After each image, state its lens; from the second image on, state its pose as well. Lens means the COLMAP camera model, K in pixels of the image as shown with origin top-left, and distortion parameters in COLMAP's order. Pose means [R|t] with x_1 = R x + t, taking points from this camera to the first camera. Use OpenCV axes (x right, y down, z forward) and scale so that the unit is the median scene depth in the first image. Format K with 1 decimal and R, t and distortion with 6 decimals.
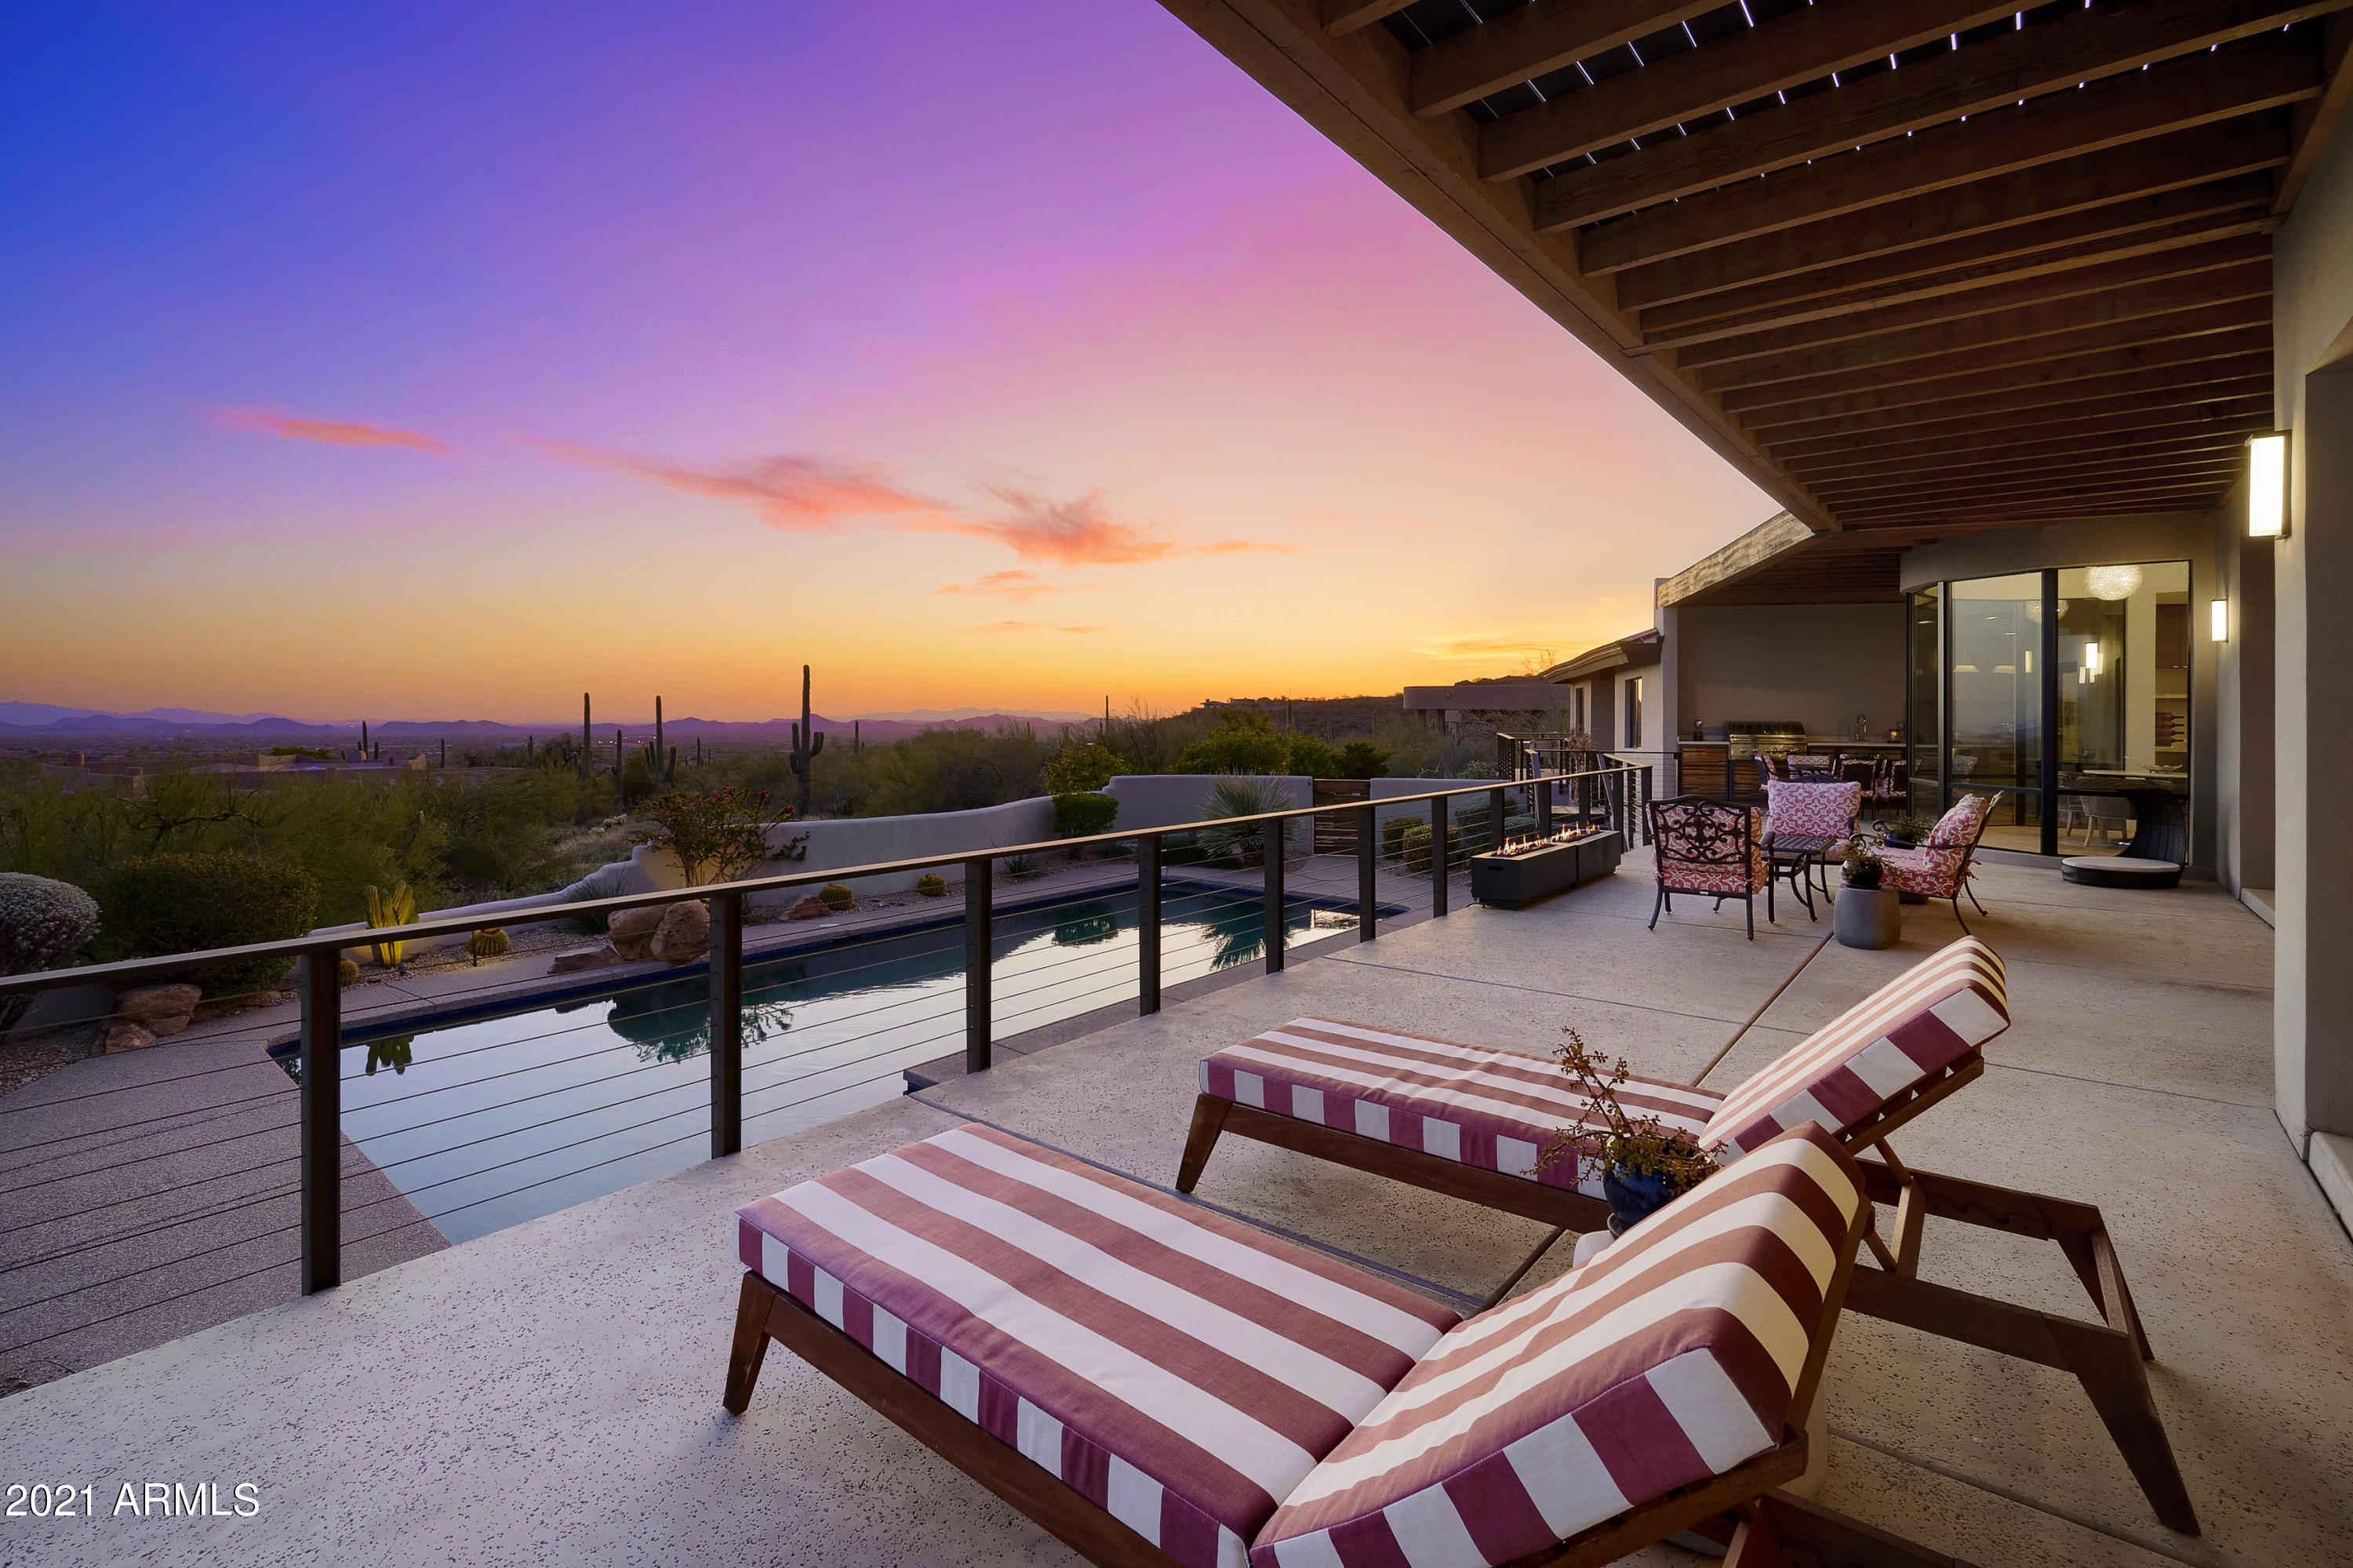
lens RADIAL K [[1064.8, 0, 1187.5], [0, 1064.8, 695.5], [0, 0, 1]] dist [-0.011115, 0.003765]
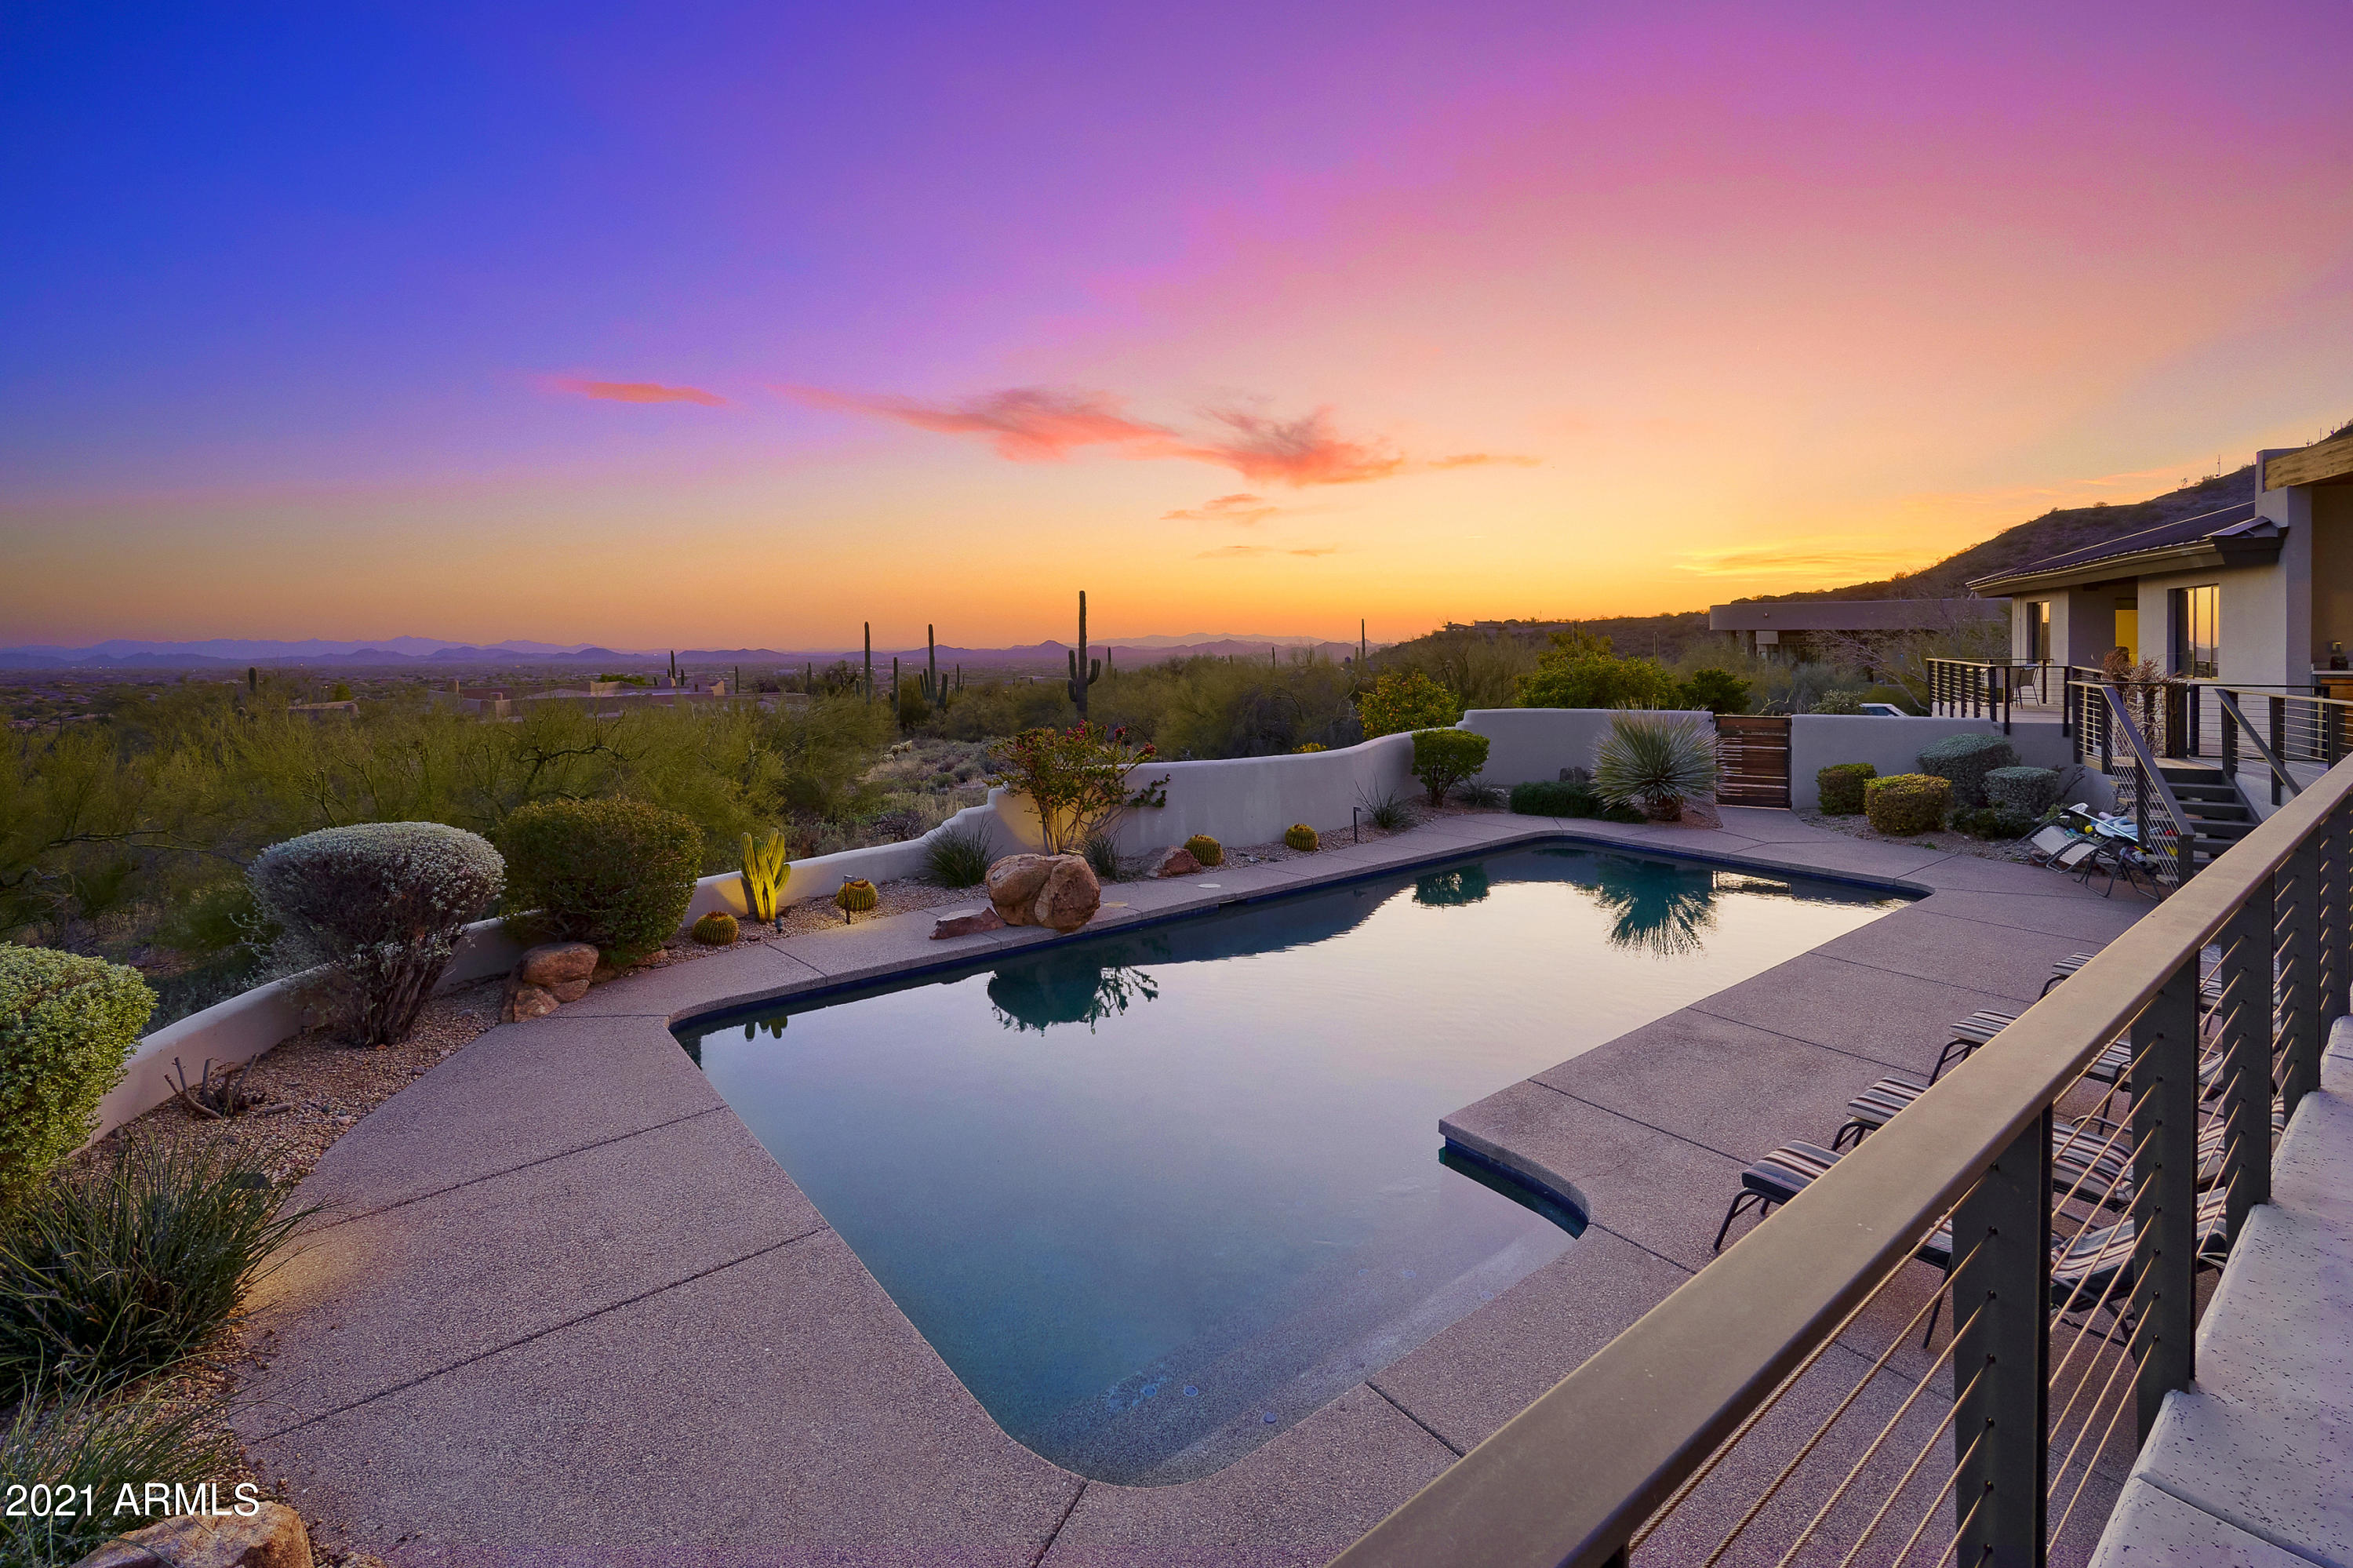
lens RADIAL K [[1064.8, 0, 1180.3], [0, 1064.8, 637.9], [0, 0, 1]] dist [-0.011115, 0.003765]
pose [[0.978961, -0.008435, -0.203875, -0.132741], [0.011895, 0.999805, 0.015751, 0.000703], [0.203702, -0.017845, 0.978870, 0.111365]]
